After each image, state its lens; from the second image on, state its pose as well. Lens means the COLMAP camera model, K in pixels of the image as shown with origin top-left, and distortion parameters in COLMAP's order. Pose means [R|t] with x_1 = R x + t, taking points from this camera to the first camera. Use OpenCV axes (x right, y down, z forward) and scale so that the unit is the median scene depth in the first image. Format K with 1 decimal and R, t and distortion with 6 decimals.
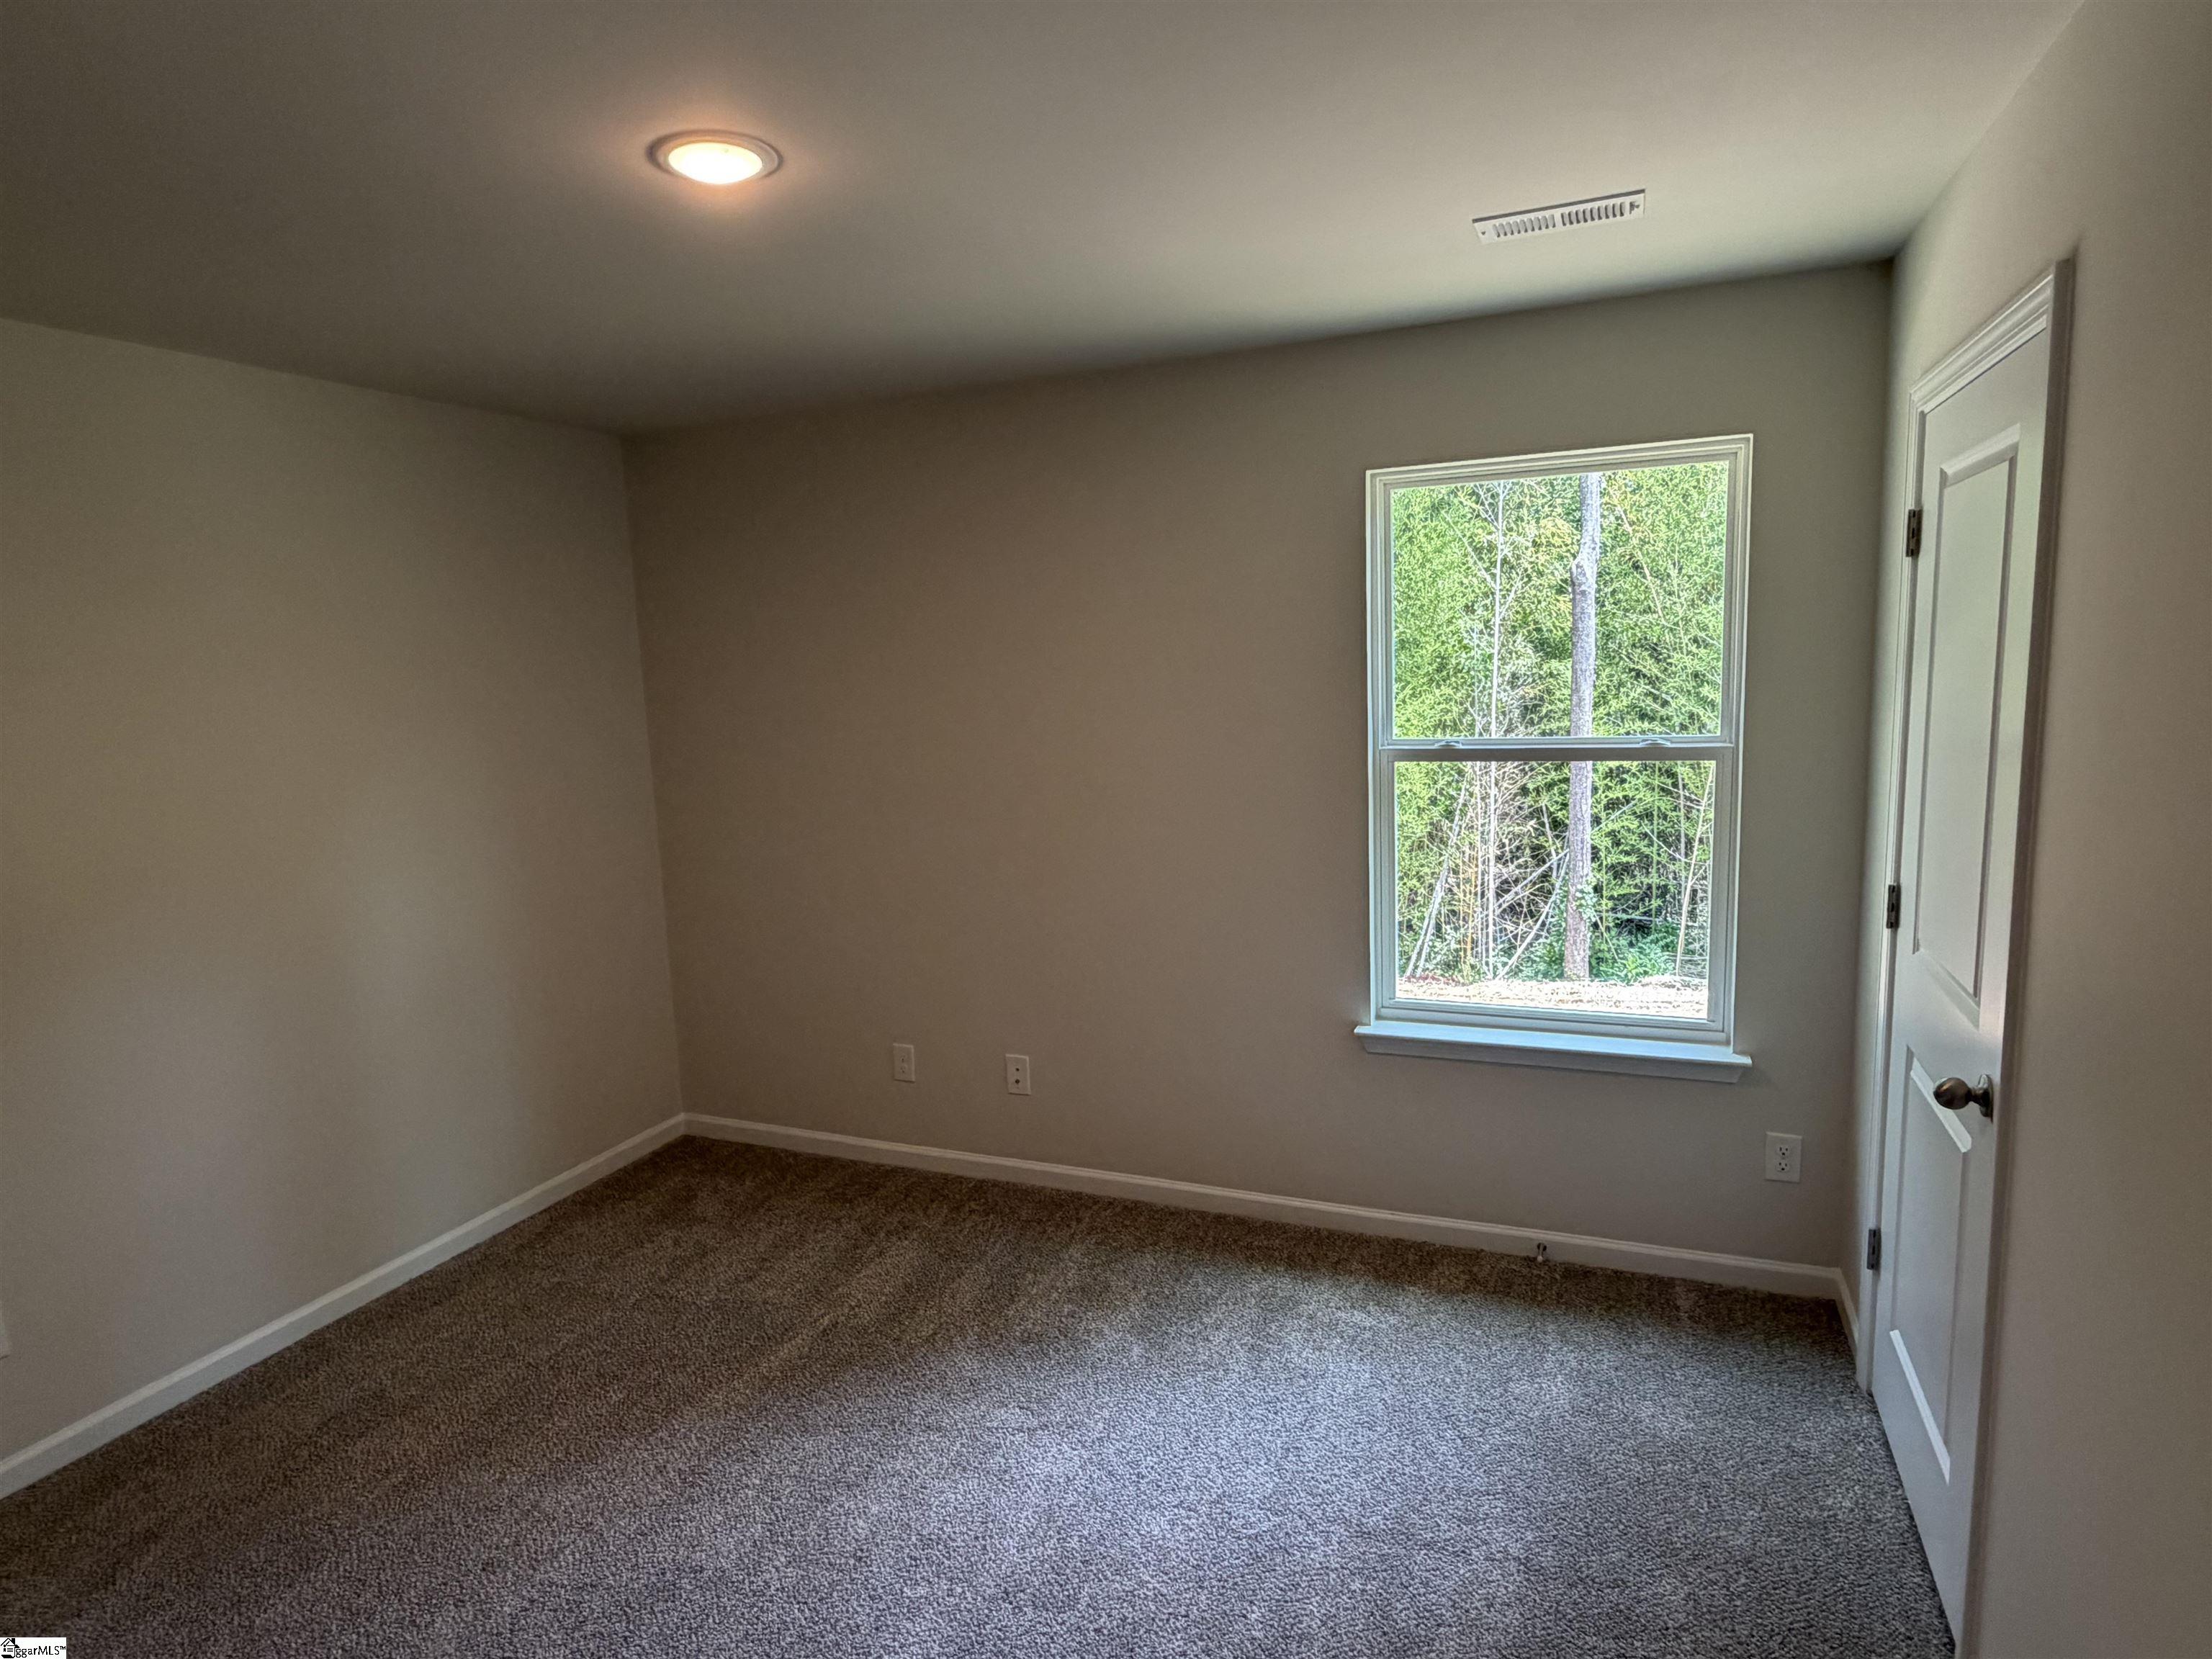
lens RADIAL K [[1262.5, 0, 1097.5], [0, 1262.5, 848.9], [0, 0, 1]] dist [-0.003025, -0.000106]
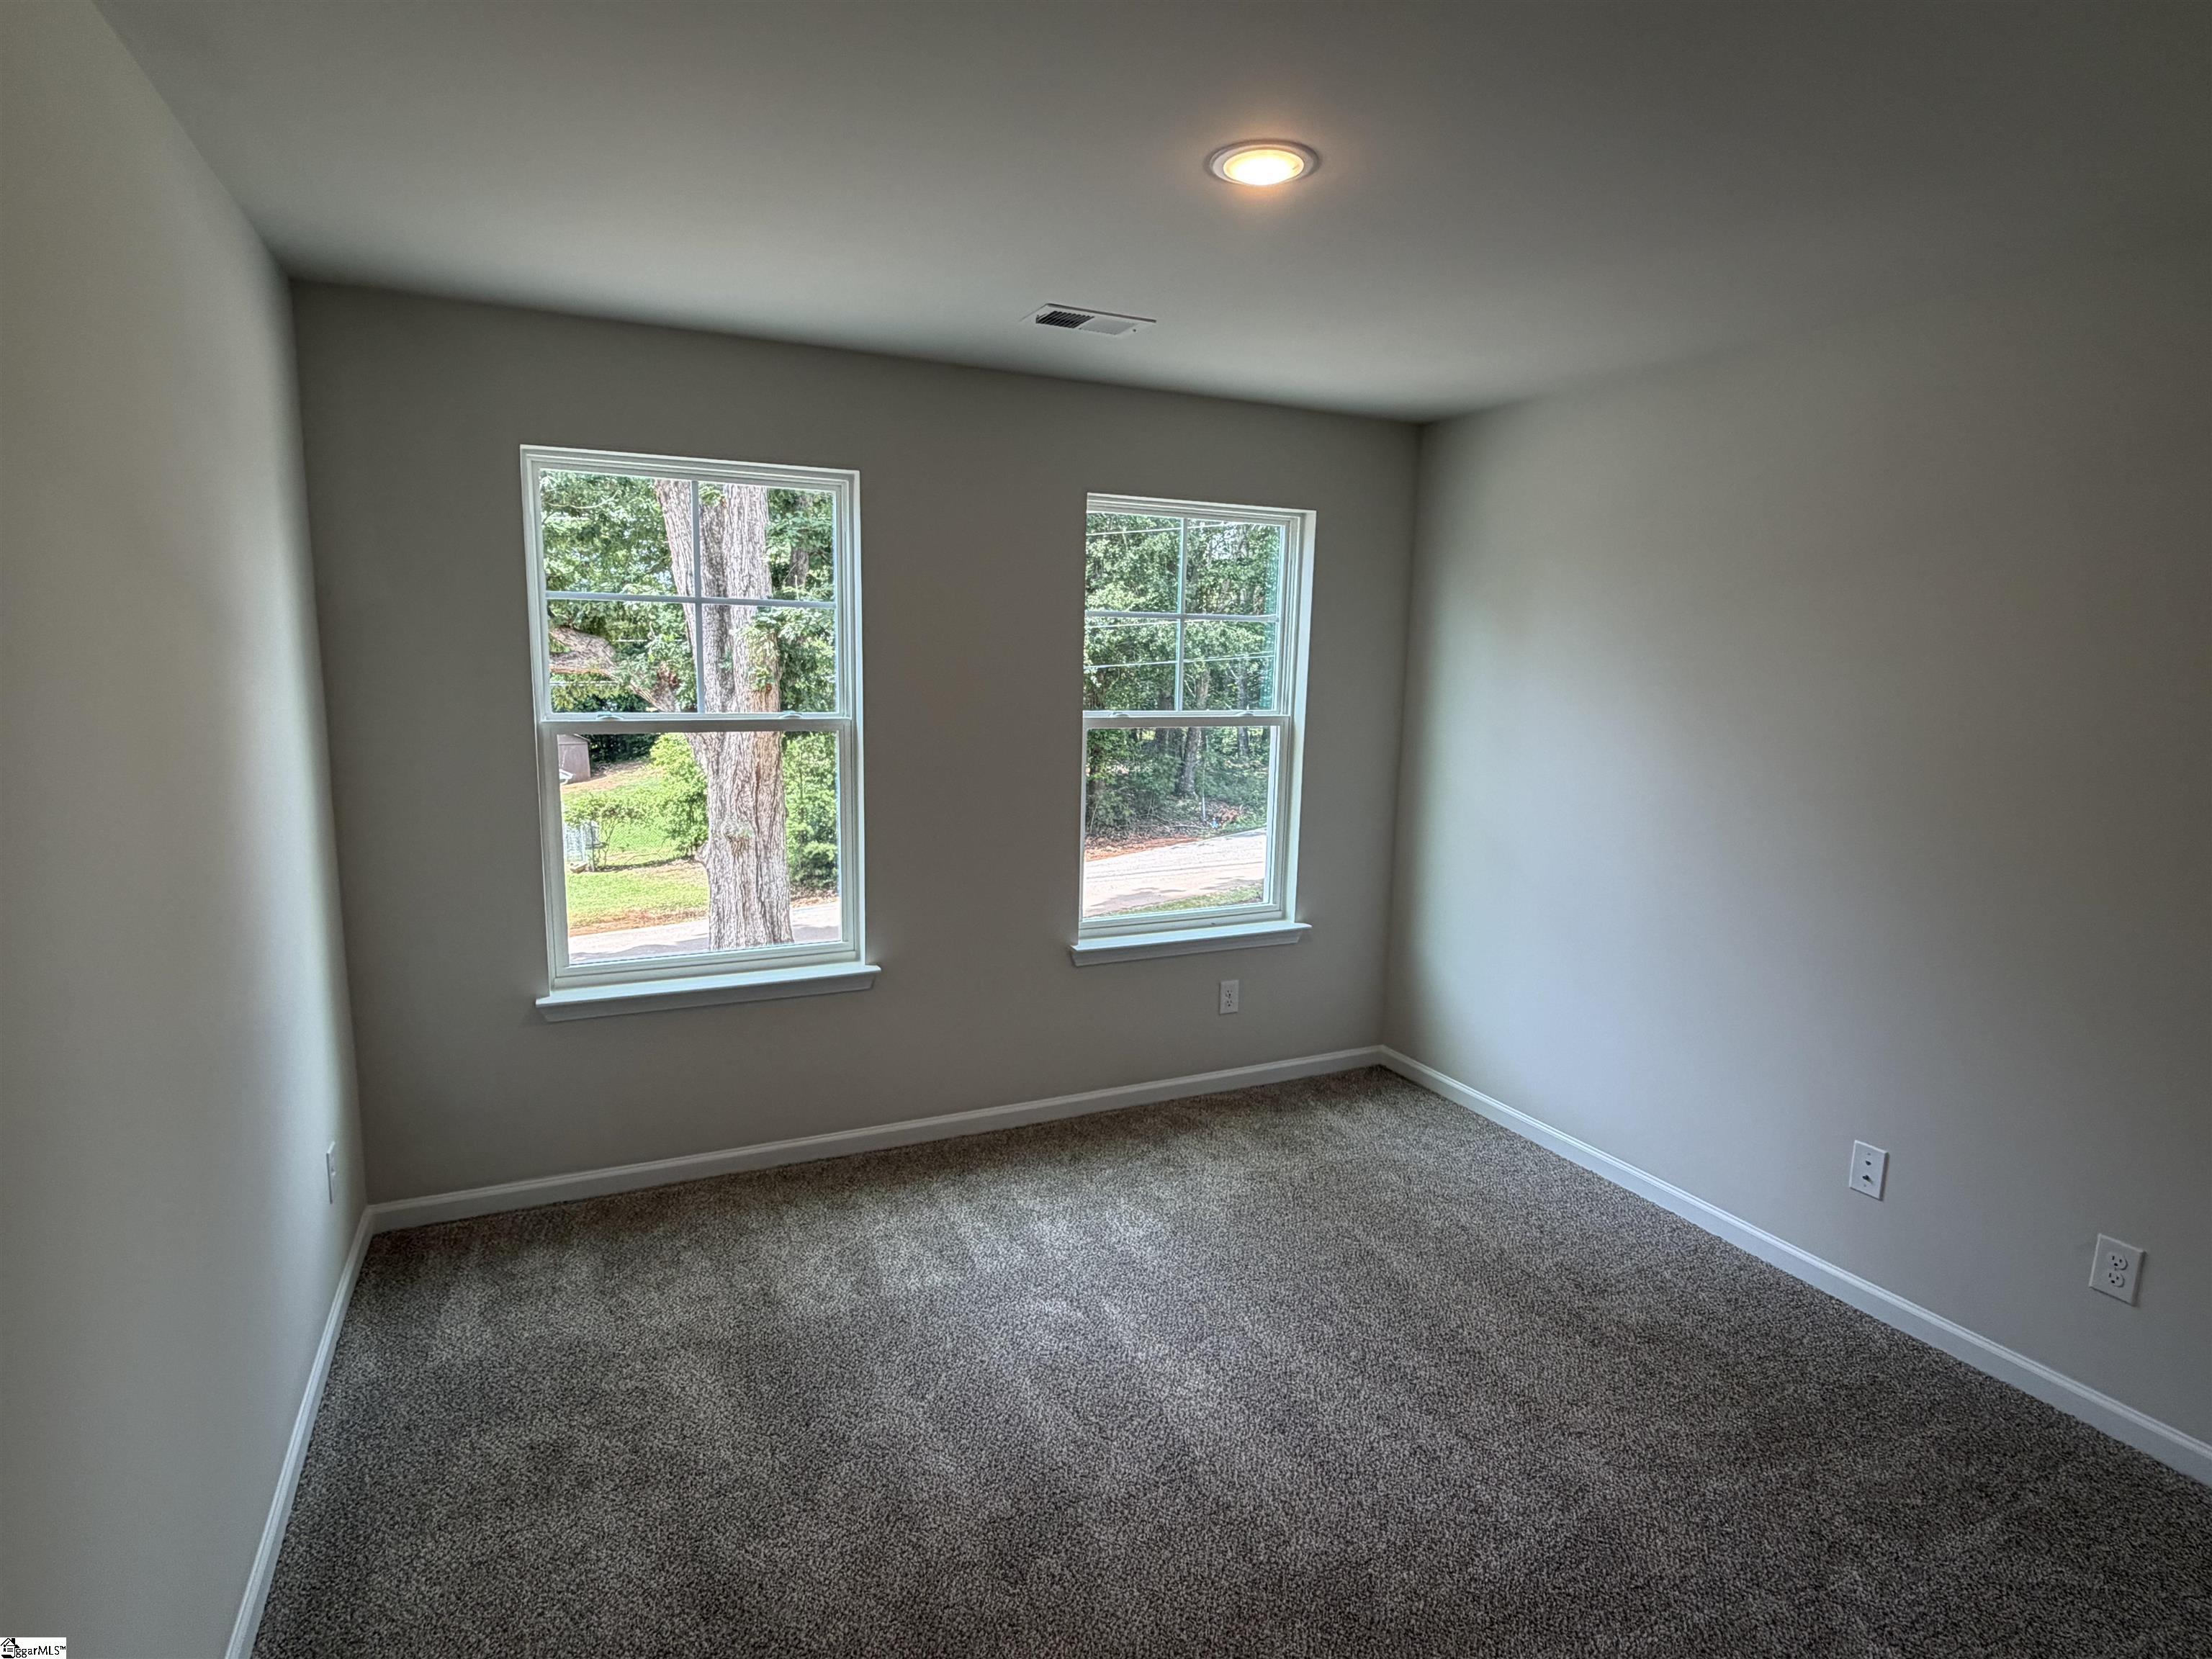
lens RADIAL K [[1138.7, 0, 1064.5], [0, 1138.7, 826.2], [0, 0, 1]] dist [-0.000767, 0.000535]
pose [[0.673531, -0.067222, 0.736096, -0.184639], [0.060094, 0.997539, 0.036111, -0.004640], [-0.736712, 0.019913, 0.675913, 0.081801]]
